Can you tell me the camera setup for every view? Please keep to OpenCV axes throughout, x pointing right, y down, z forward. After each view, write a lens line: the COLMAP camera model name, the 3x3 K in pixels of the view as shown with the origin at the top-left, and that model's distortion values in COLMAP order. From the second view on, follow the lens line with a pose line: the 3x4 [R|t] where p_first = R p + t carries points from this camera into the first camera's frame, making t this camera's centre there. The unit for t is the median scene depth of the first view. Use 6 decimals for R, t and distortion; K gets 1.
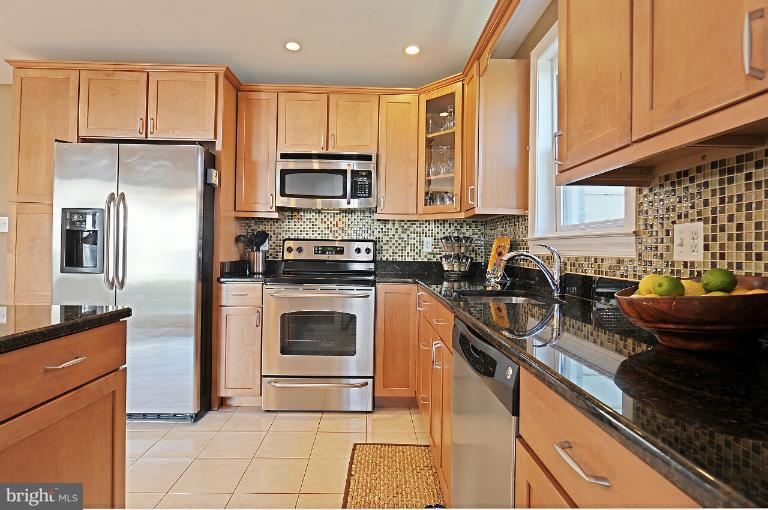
lens RADIAL K [[401.0, 0, 379.2], [0, 401.0, 245.0], [0, 0, 1]] dist [0.000128, -0.000984]
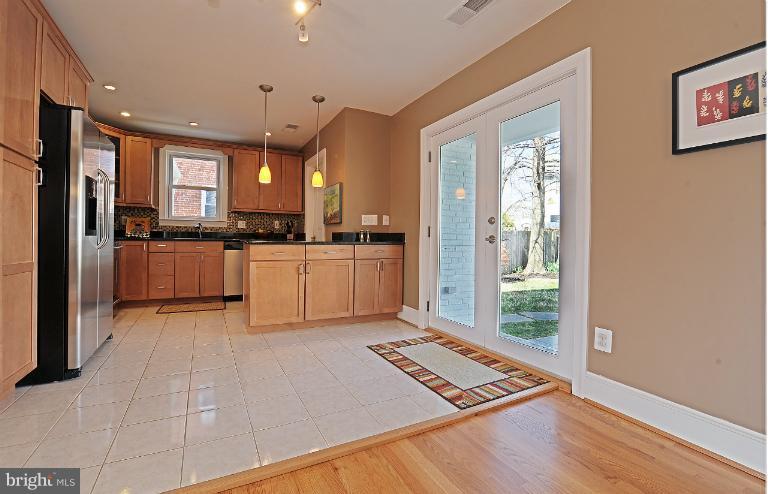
lens RADIAL K [[321.7, 0, 353.5], [0, 321.7, 243.2], [0, 0, 1]] dist [-0.029857, -0.000799]
pose [[-0.426794, -0.034189, 0.903702, -1.764711], [-0.028260, 0.999301, 0.024459, 0.045962], [-0.903907, -0.015100, -0.427462, 0.682694]]
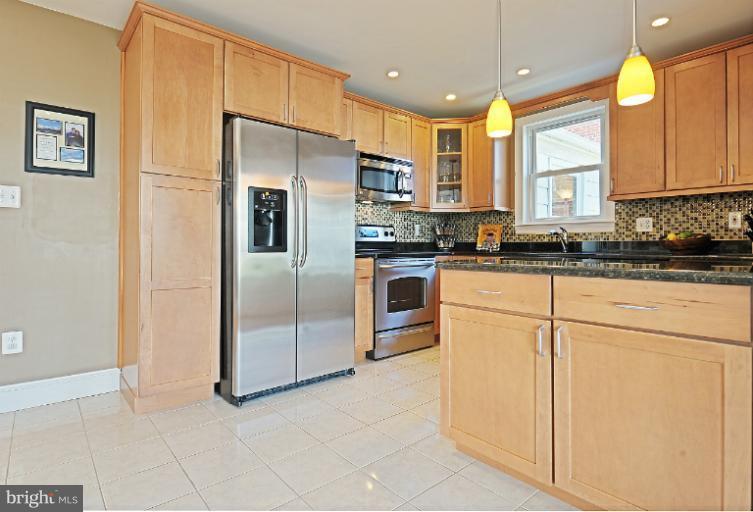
lens RADIAL K [[395.1, 0, 392.6], [0, 395.1, 245.2], [0, 0, 1]] dist [-0.002397, 0.000655]
pose [[0.755656, -0.017085, 0.654746, -1.079750], [0.006974, 0.999813, 0.018040, 0.033698], [-0.654931, -0.009066, 0.755634, 0.034339]]
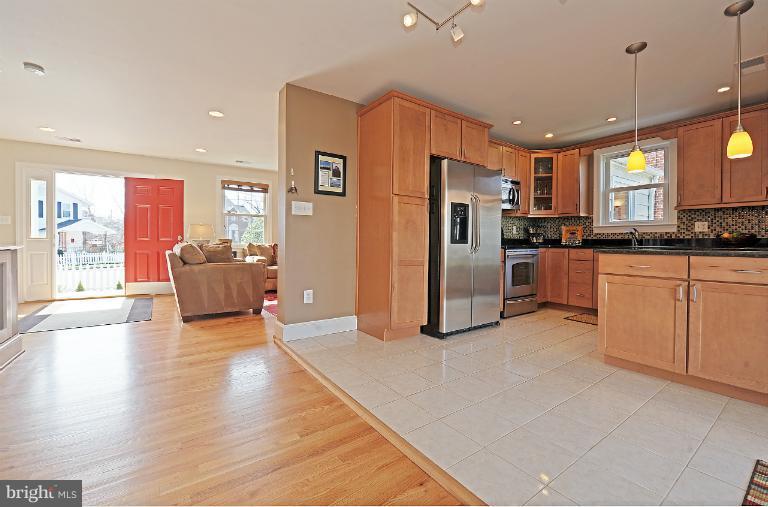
lens RADIAL K [[327.2, 0, 397.3], [0, 327.2, 246.2], [0, 0, 1]] dist [-0.010135, -0.001845]
pose [[0.808683, -0.018602, 0.587950, -1.617303], [0.001896, 0.999577, 0.029019, 0.039335], [-0.588241, -0.022352, 0.808376, 0.083309]]
